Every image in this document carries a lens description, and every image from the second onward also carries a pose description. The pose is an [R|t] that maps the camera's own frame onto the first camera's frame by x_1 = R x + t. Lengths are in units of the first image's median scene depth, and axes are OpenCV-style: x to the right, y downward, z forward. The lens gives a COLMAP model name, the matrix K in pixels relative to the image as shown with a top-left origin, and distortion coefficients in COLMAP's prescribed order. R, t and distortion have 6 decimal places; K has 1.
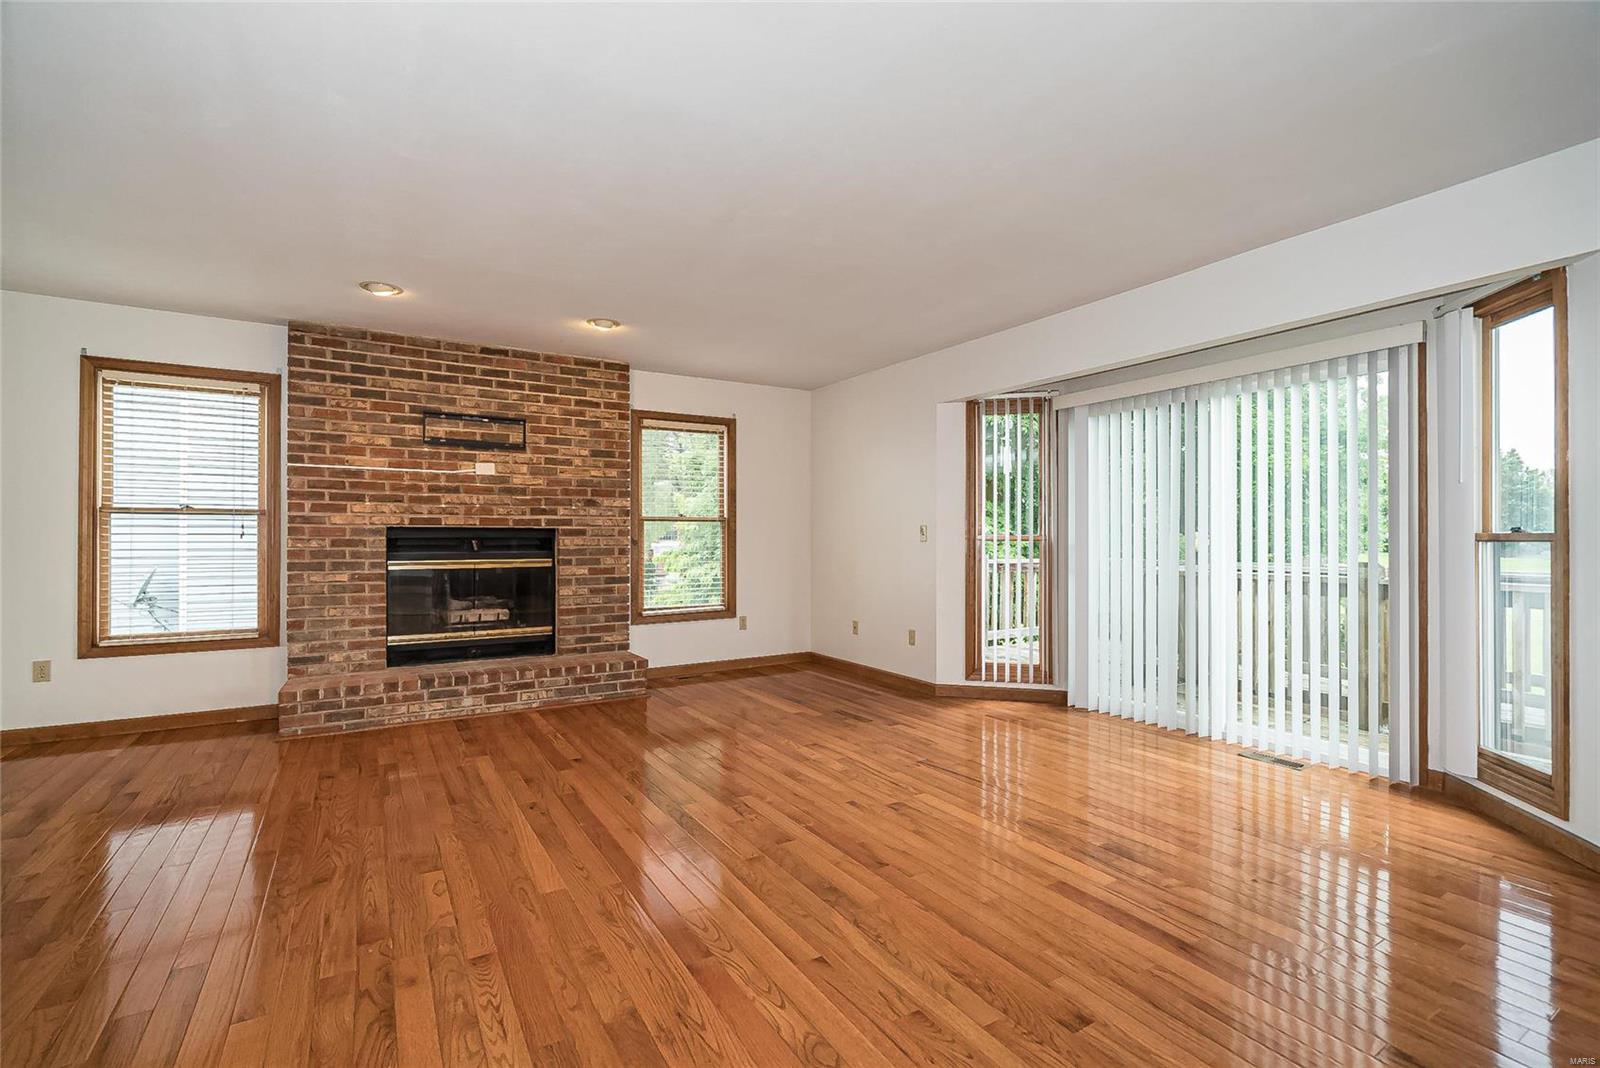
lens RADIAL K [[734.3, 0, 757.5], [0, 734.3, 536.5], [0, 0, 1]] dist [-0.001521, 0.000468]
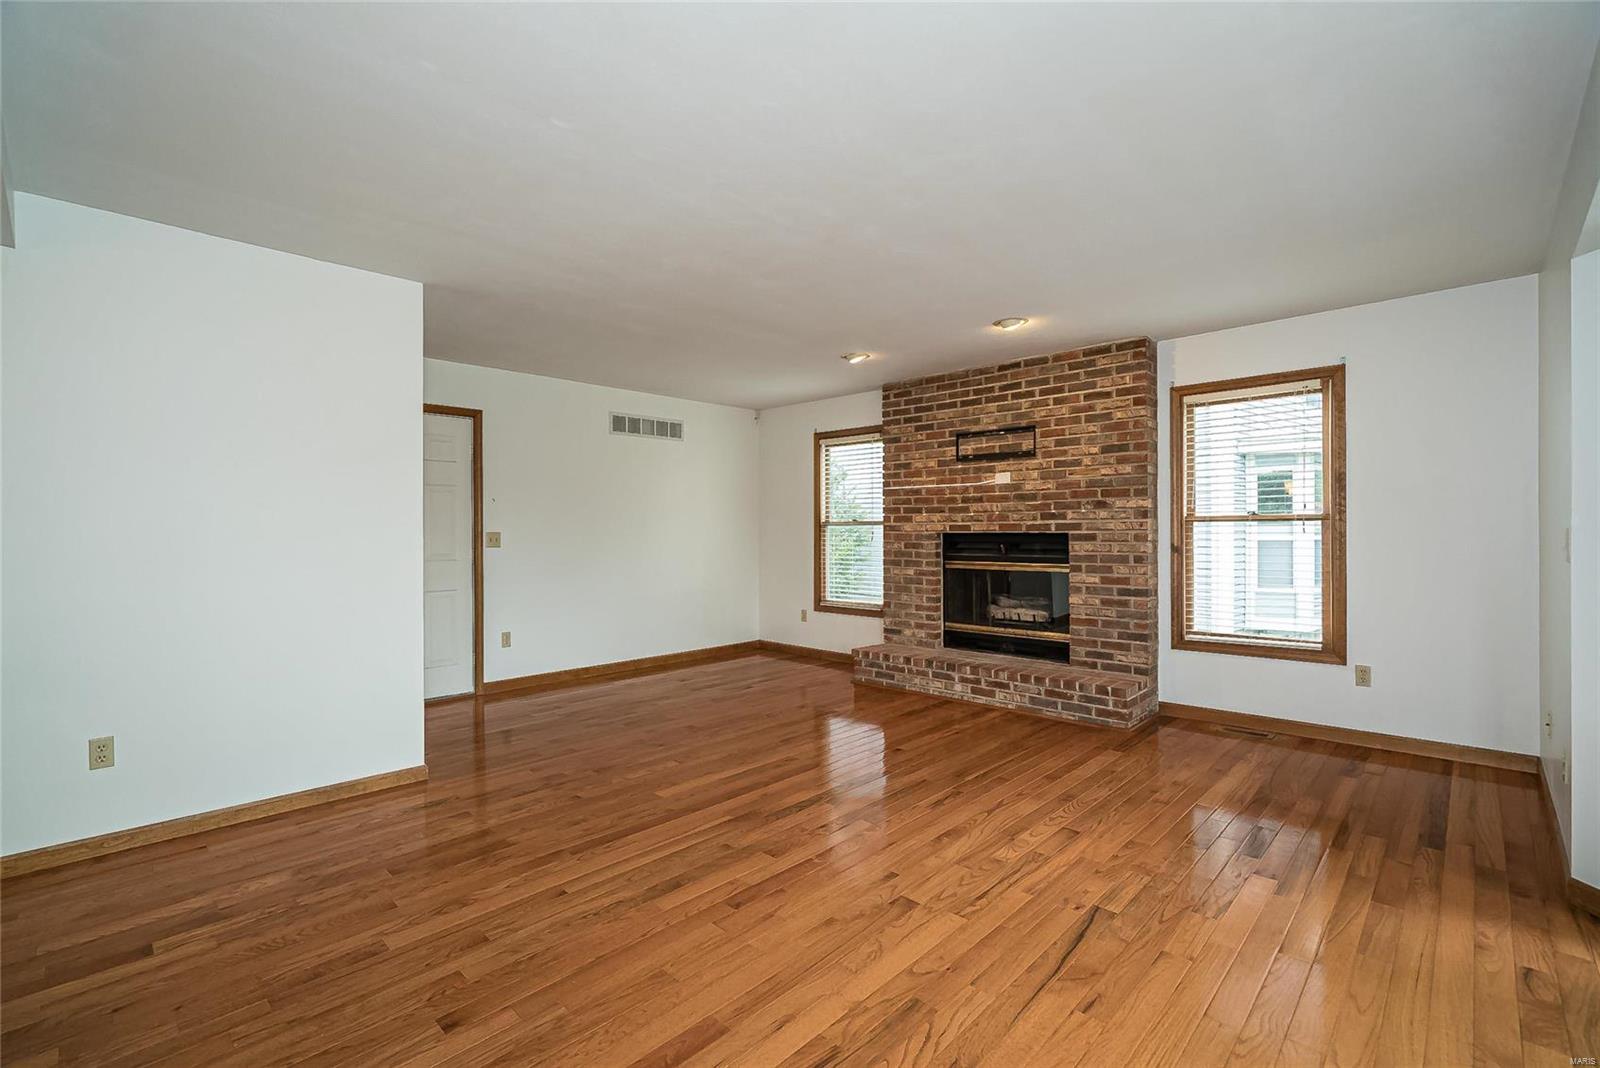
lens RADIAL K [[715.6, 0, 800.0], [0, 715.6, 534.0], [0, 0, 1]] dist [-0.003538, 0.001101]
pose [[0.263944, 0.003483, -0.964532, 0.580586], [0.008637, 0.999945, 0.005974, -0.019967], [0.964499, -0.009907, 0.263900, 0.452118]]
